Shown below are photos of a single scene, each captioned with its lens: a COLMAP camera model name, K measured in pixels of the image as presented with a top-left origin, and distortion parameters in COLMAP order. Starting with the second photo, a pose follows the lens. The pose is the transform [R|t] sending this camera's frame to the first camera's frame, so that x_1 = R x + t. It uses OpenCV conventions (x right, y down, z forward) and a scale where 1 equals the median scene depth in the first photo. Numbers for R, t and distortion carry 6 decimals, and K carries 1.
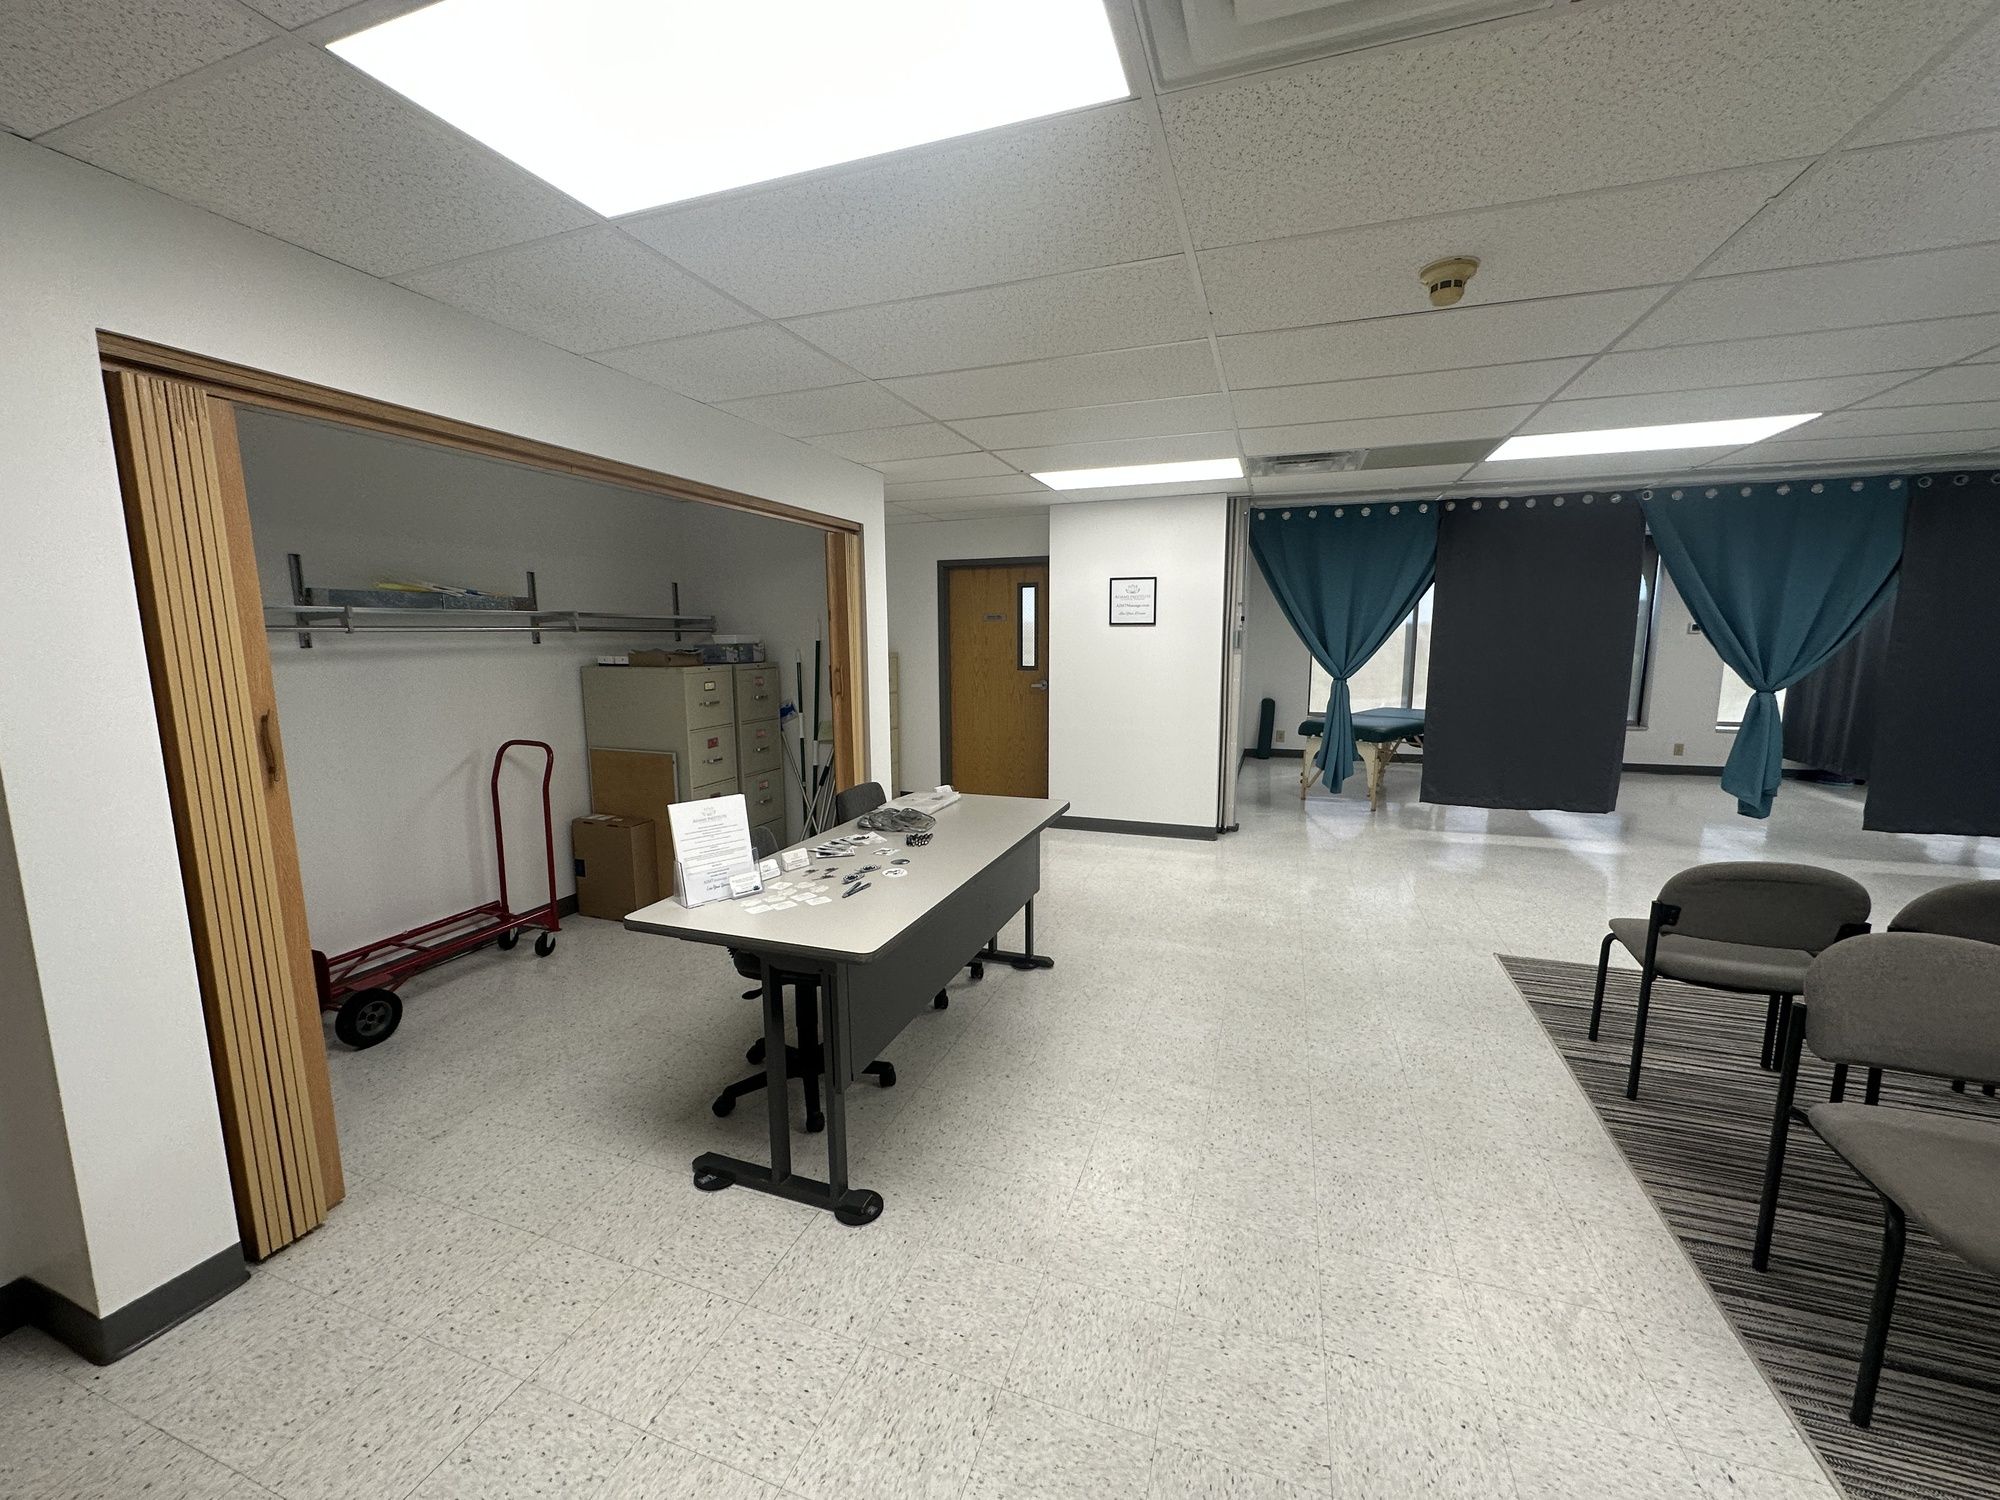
lens RADIAL K [[797.1, 0, 1004.6], [0, 797.1, 753.3], [0, 0, 1]] dist [0.002063, 0.000641]
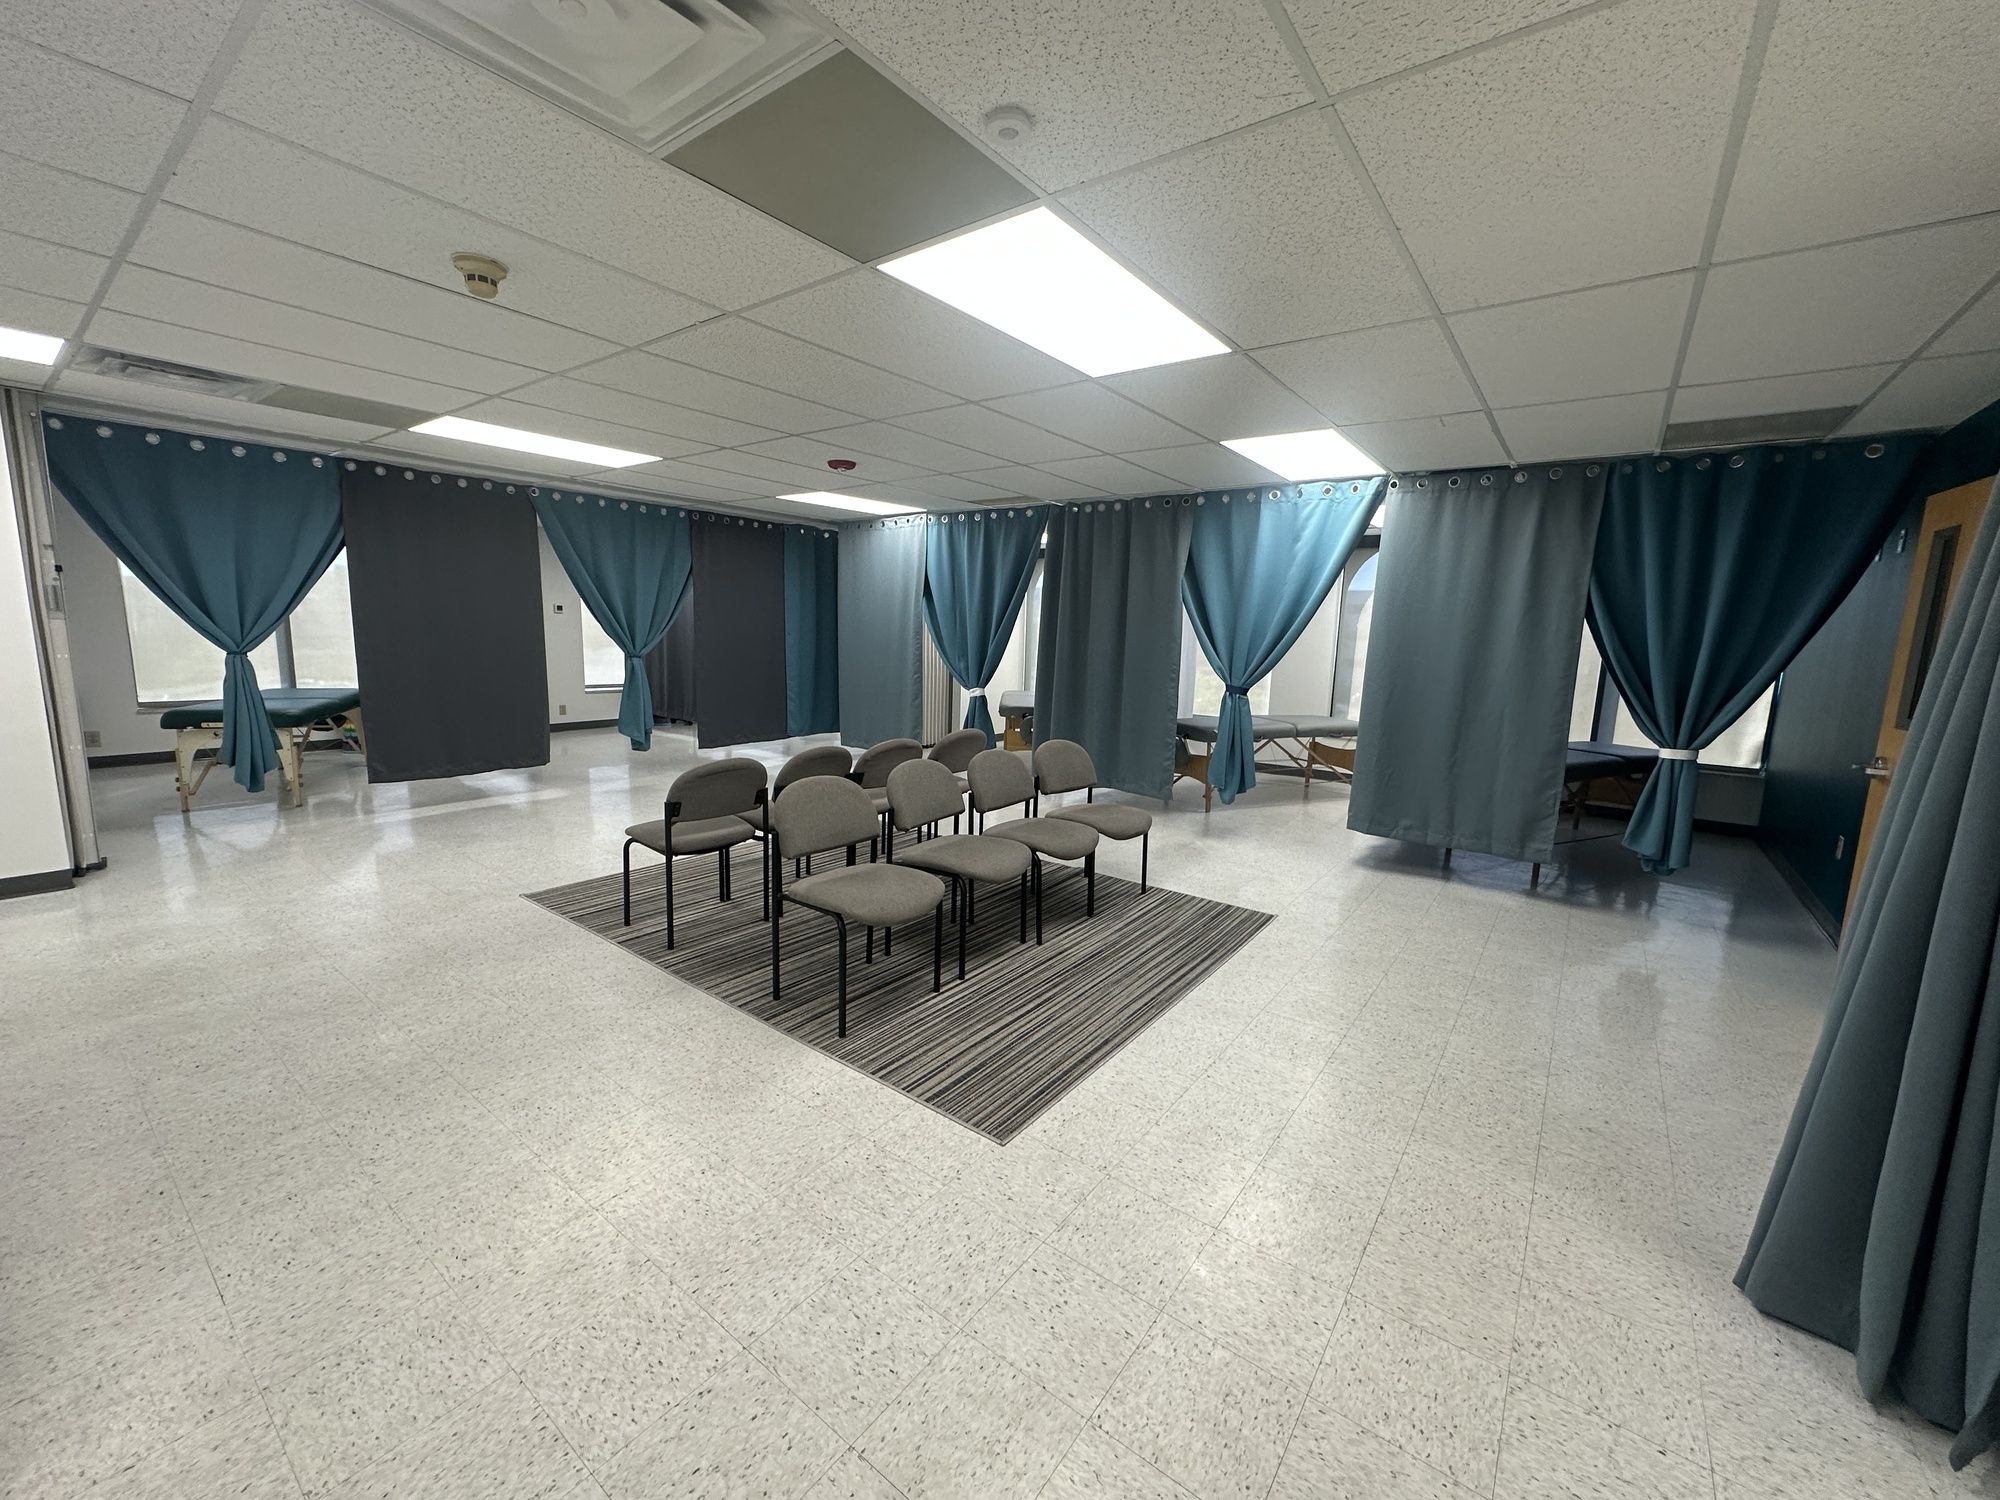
lens RADIAL K [[797.1, 0, 992.9], [0, 797.1, 754.6], [0, 0, 1]] dist [0.002063, 0.000641]
pose [[0.313093, -0.135704, 0.939977, -0.209712], [0.111118, 0.988176, 0.105650, 0.015840], [-0.943200, 0.071370, 0.324470, 0.011475]]
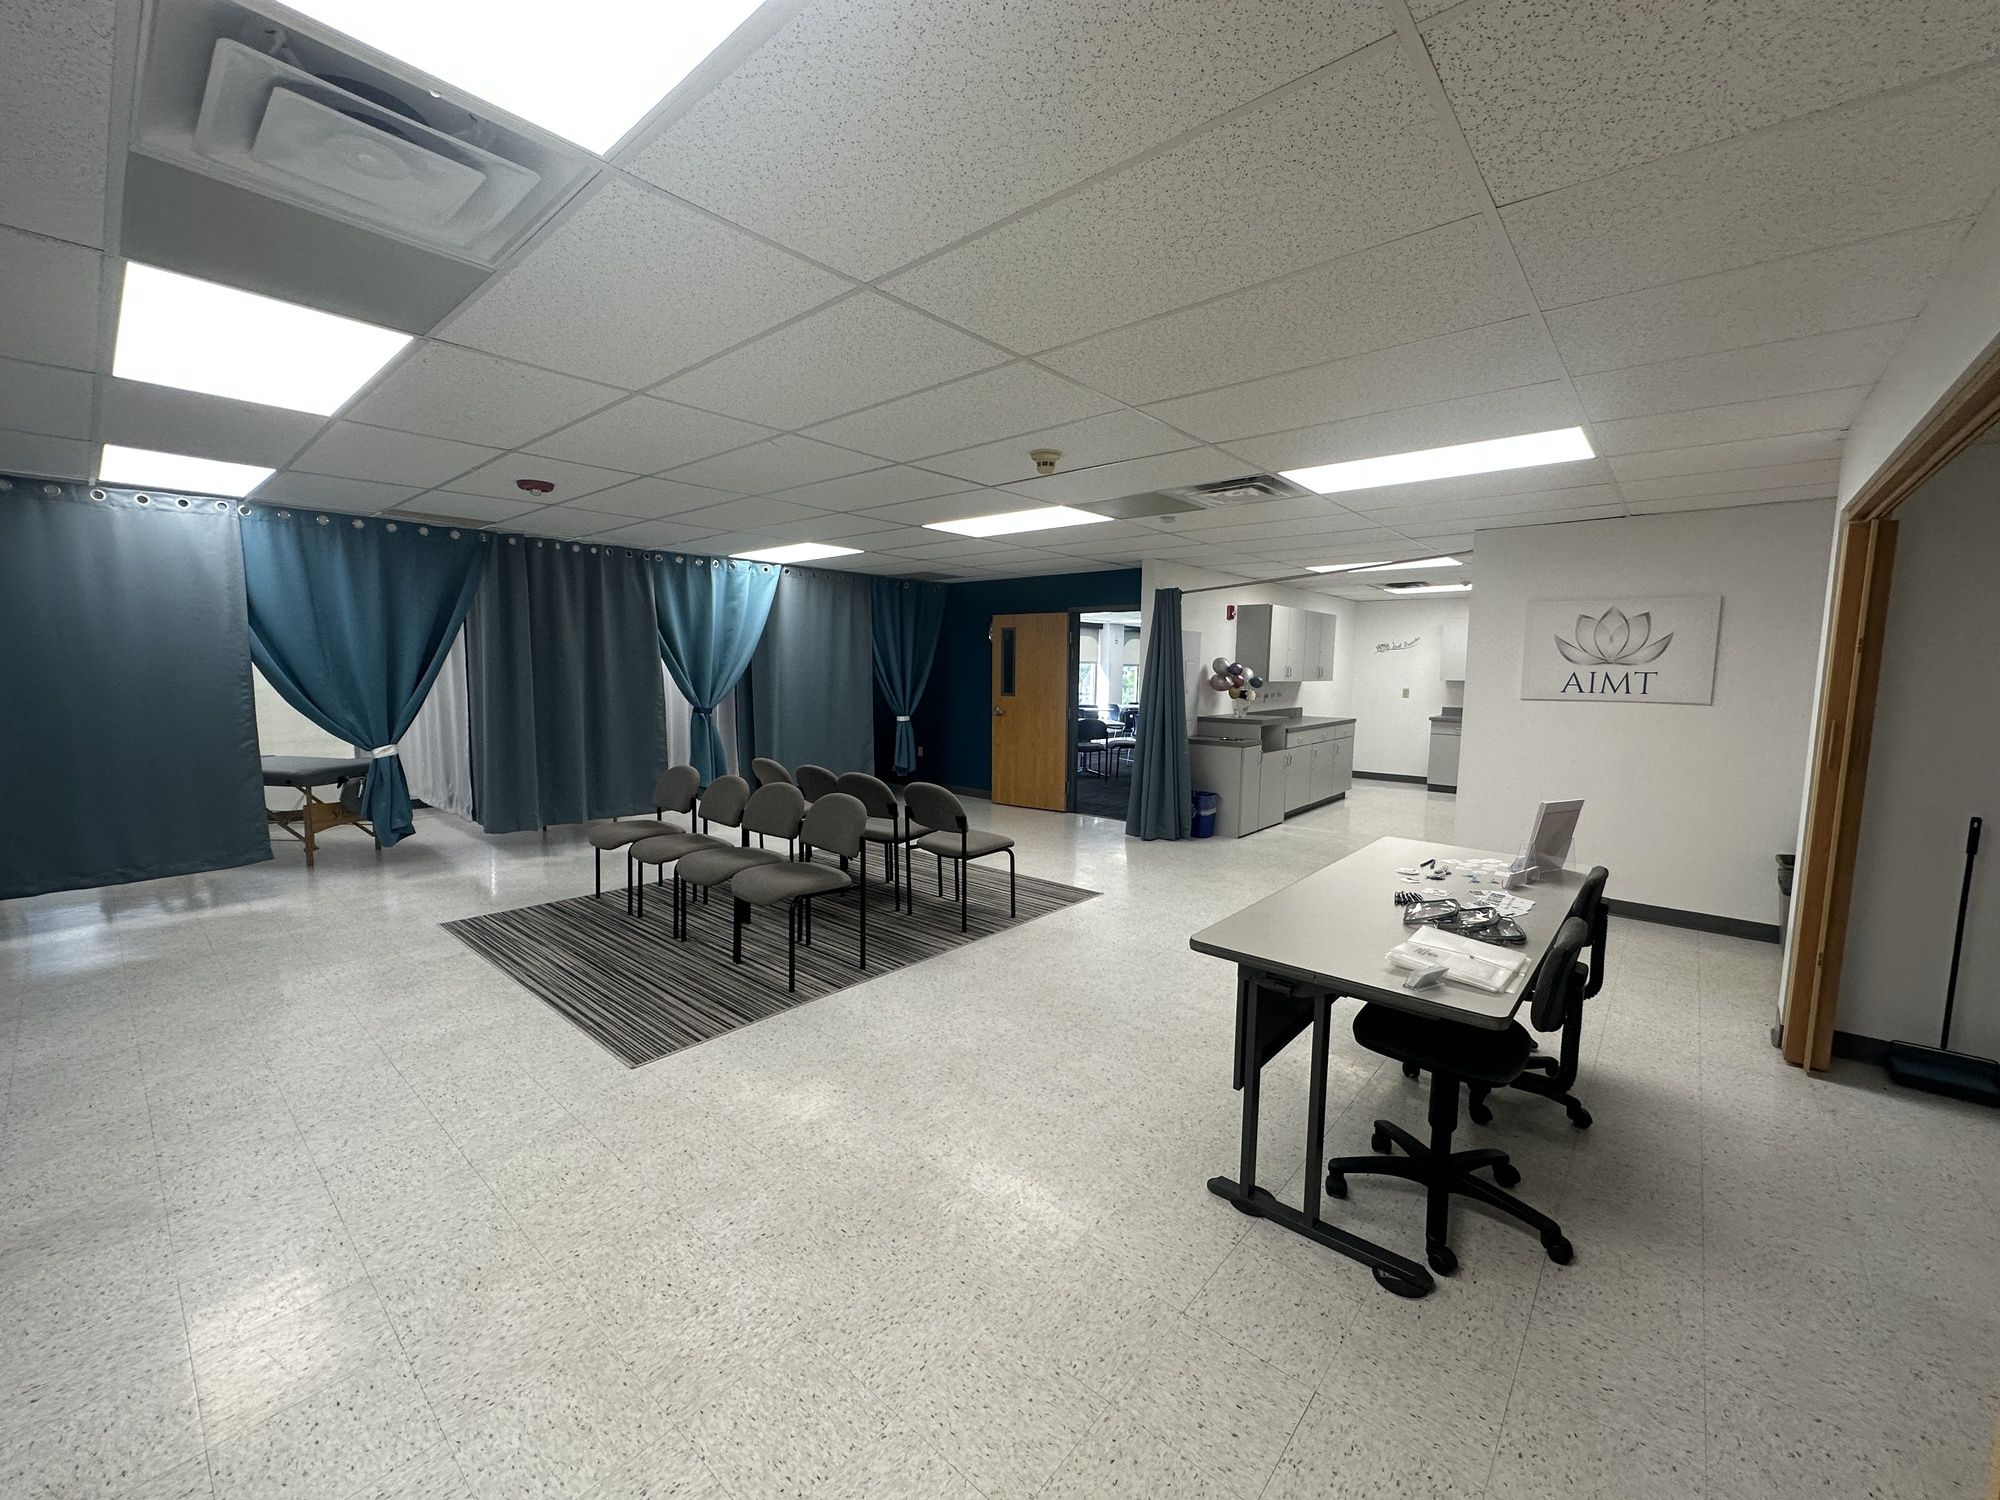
lens RADIAL K [[797.1, 0, 998.3], [0, 797.1, 746.5], [0, 0, 1]] dist [0.002063, 0.000641]
pose [[-0.928312, -0.043875, 0.369204, -0.002613], [0.049310, 0.969712, 0.239221, -0.250134], [-0.368517, 0.240277, -0.898032, 1.634053]]
